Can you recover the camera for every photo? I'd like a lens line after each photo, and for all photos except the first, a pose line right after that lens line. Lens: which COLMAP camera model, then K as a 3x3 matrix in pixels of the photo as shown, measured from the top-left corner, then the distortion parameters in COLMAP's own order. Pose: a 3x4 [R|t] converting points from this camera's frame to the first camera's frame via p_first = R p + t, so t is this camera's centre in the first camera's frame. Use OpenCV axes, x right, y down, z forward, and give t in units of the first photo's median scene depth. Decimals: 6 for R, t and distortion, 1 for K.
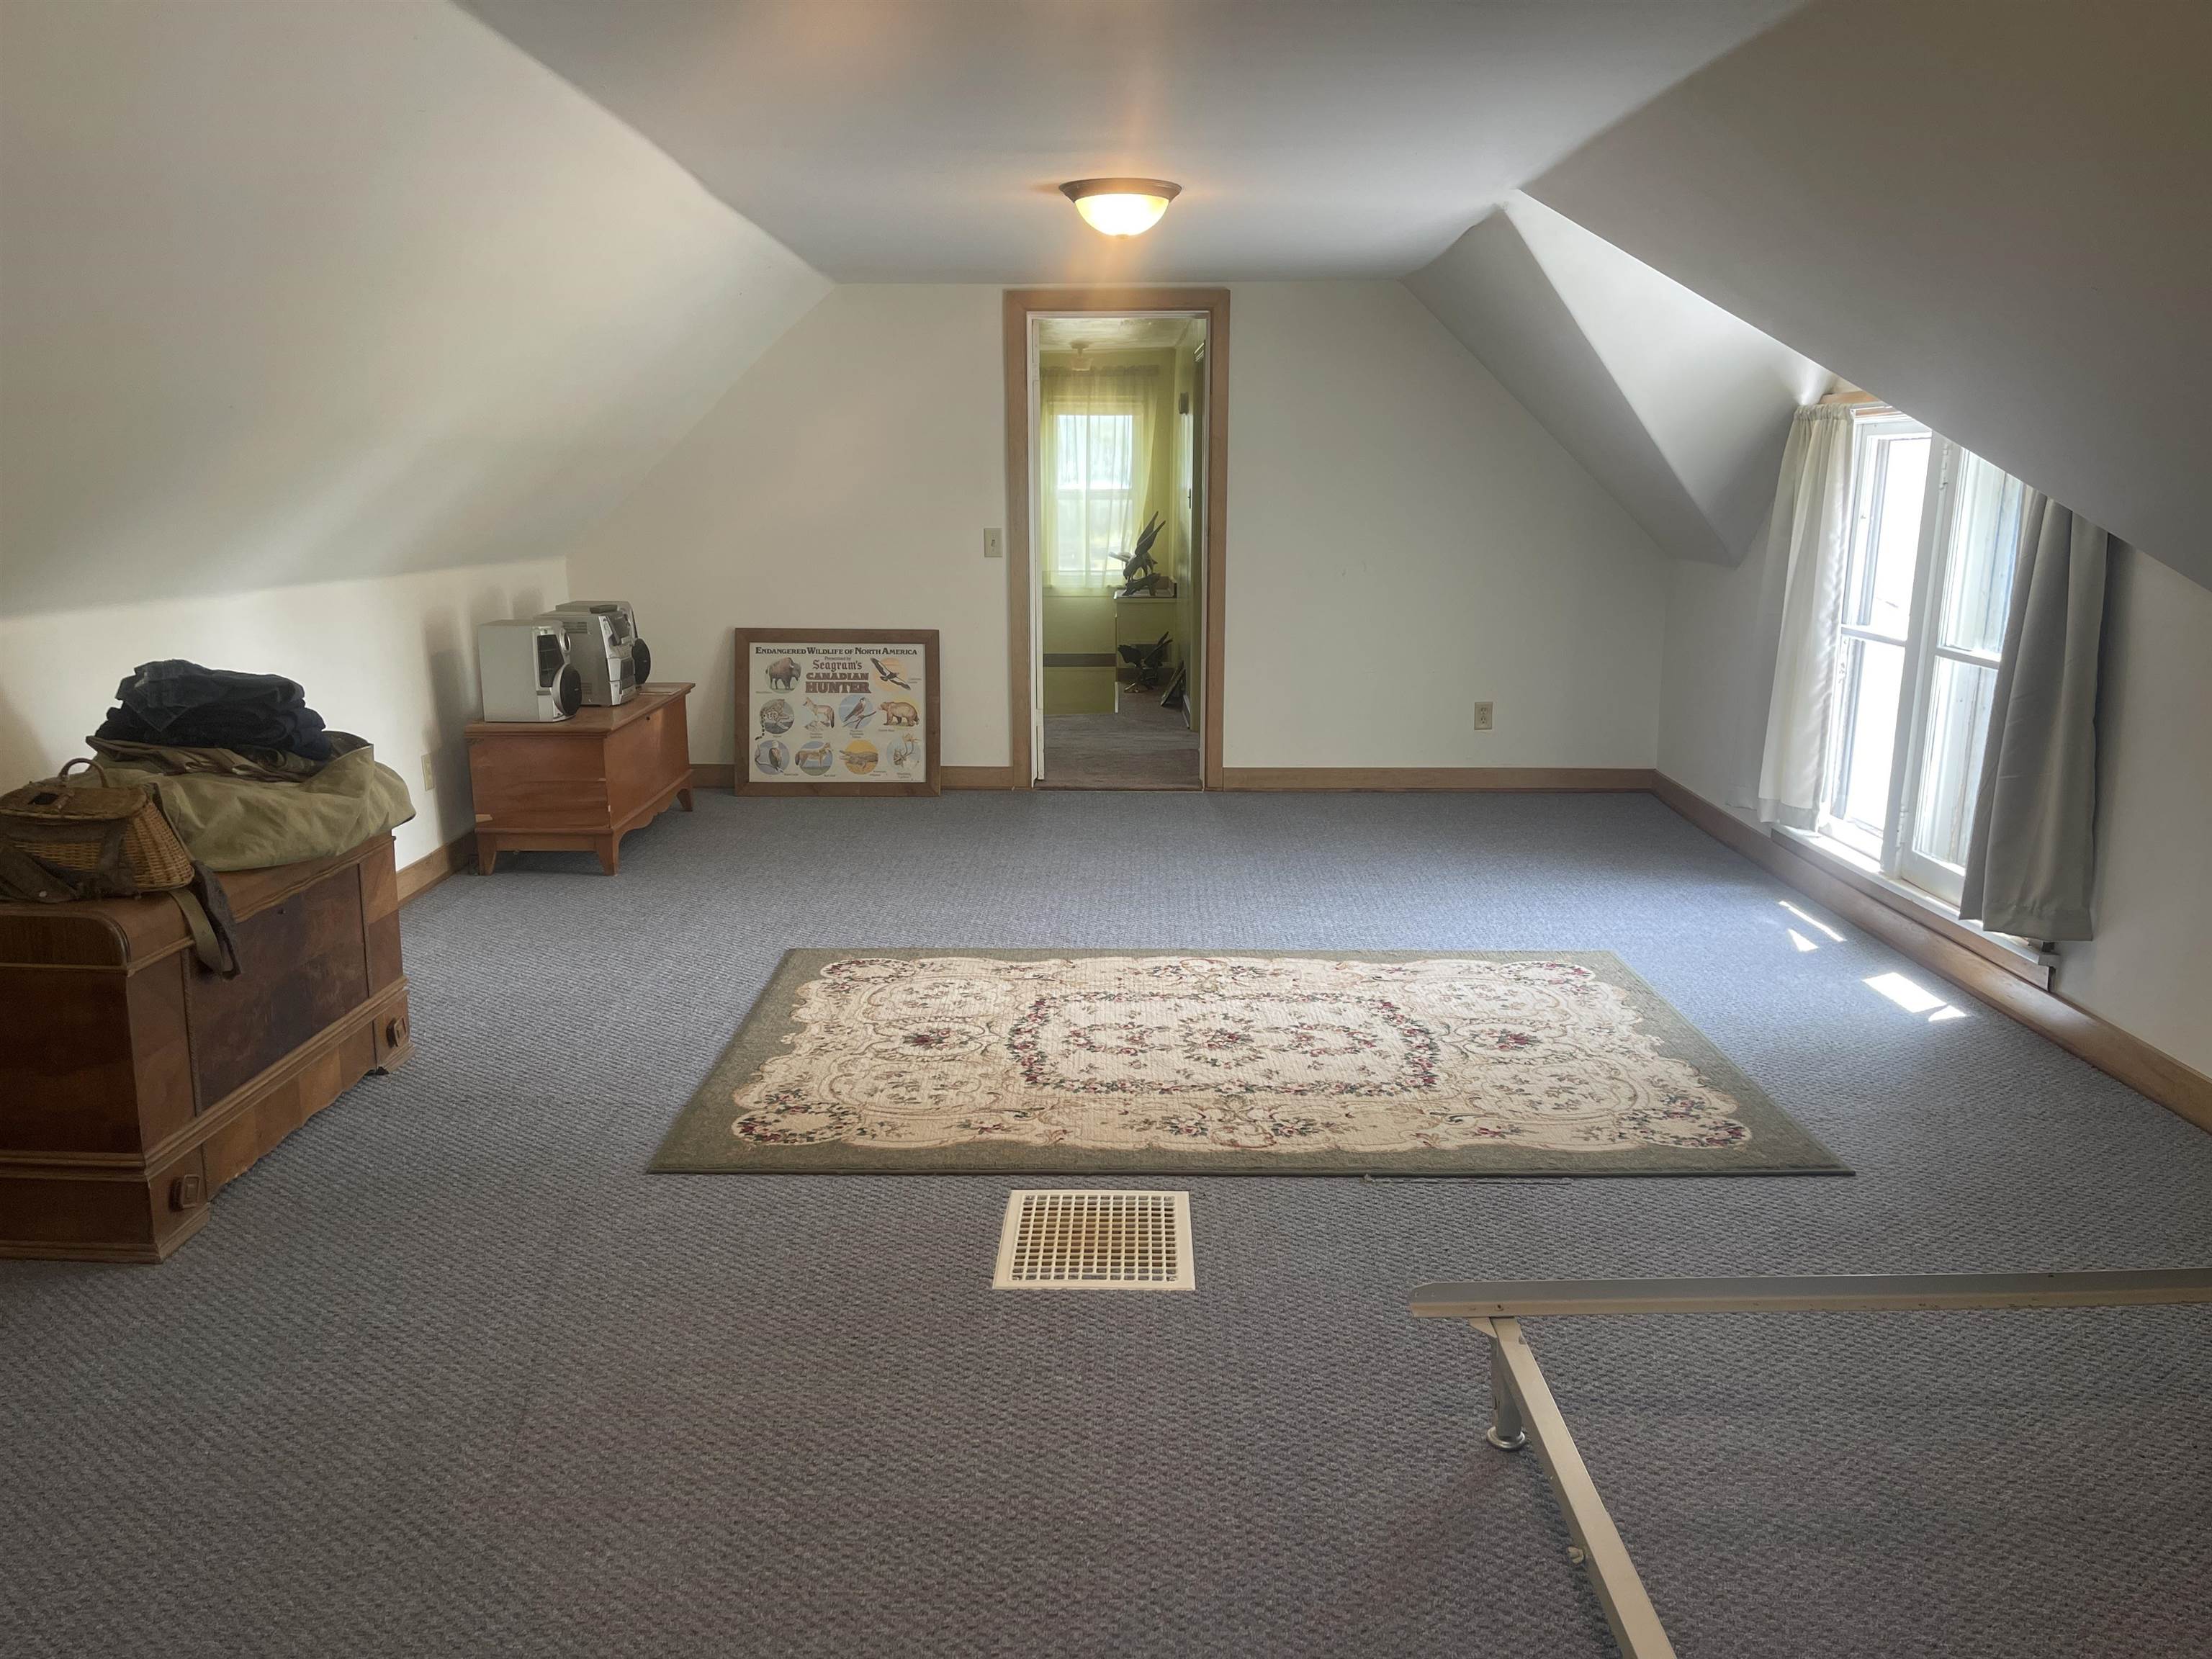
lens RADIAL K [[1667.7, 0, 1100.9], [0, 1667.7, 818.5], [0, 0, 1]] dist [0.063676, -0.078008]
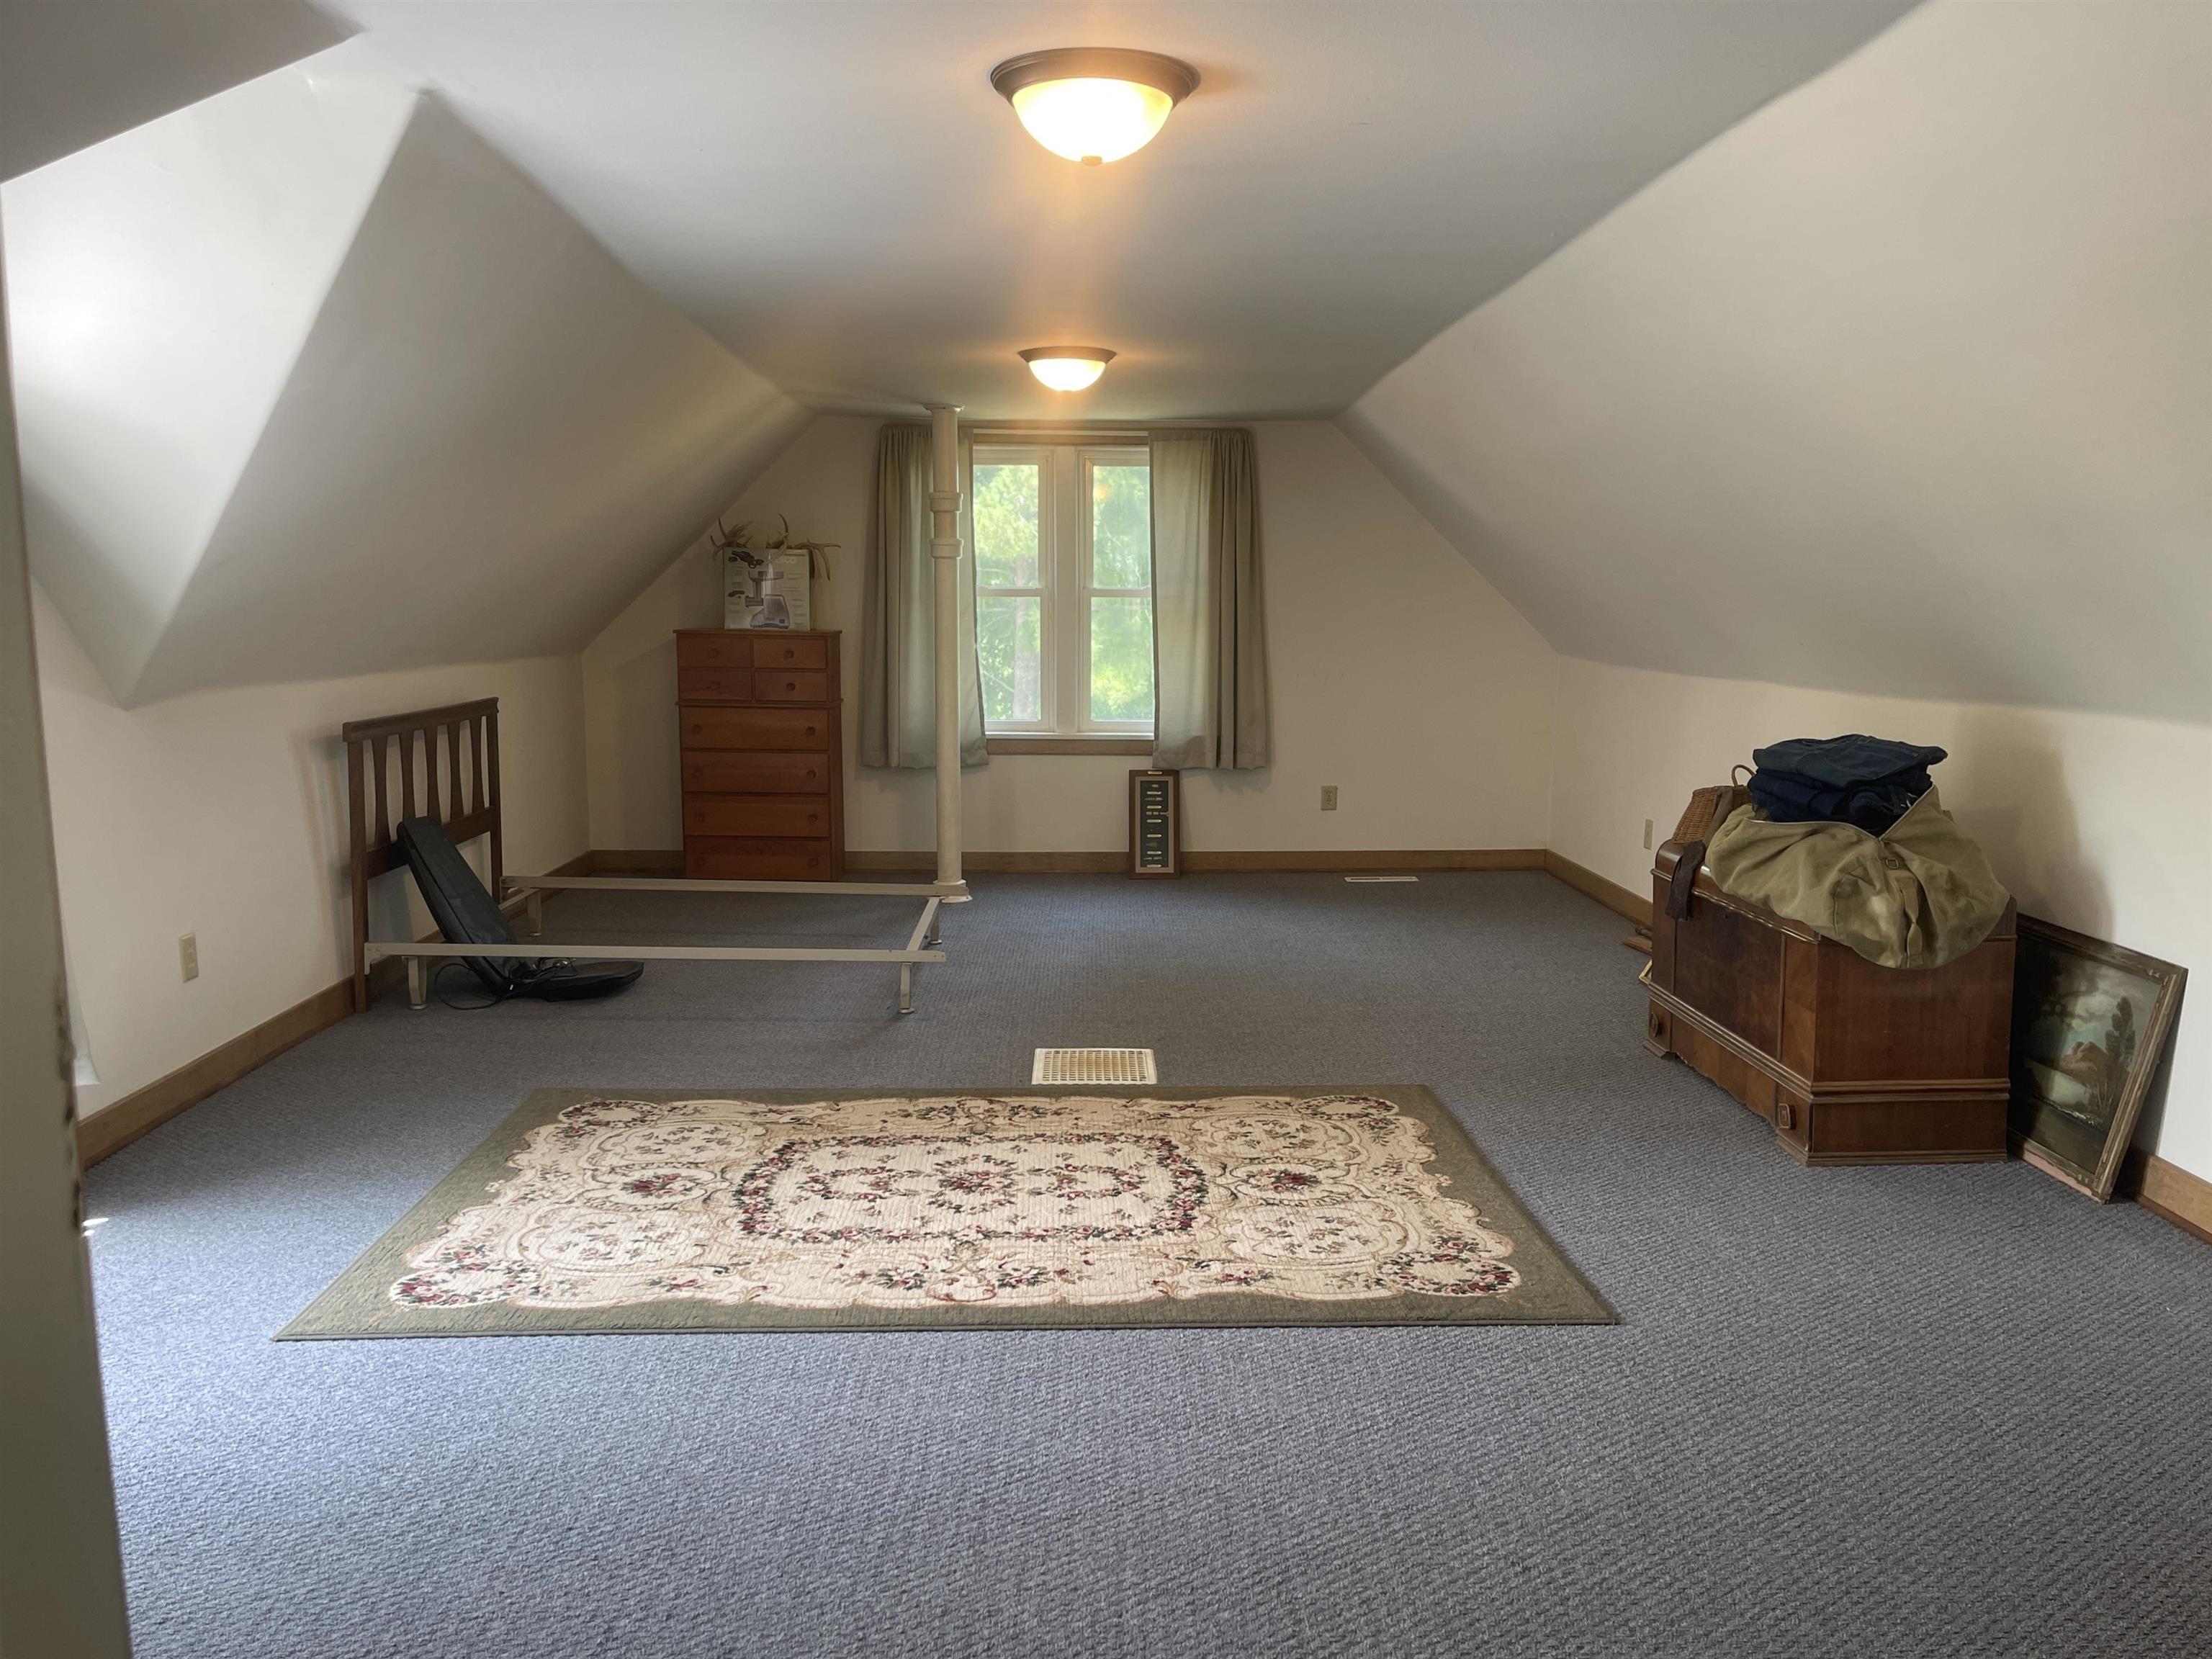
lens RADIAL K [[1667.7, 0, 1104.0], [0, 1667.7, 836.8], [0, 0, 1]] dist [0.063676, -0.078008]
pose [[-0.999385, 0.001879, -0.035007, 0.031104], [-0.009821, 0.943573, 0.331020, -0.341619], [0.033653, 0.331160, -0.942974, 1.758451]]
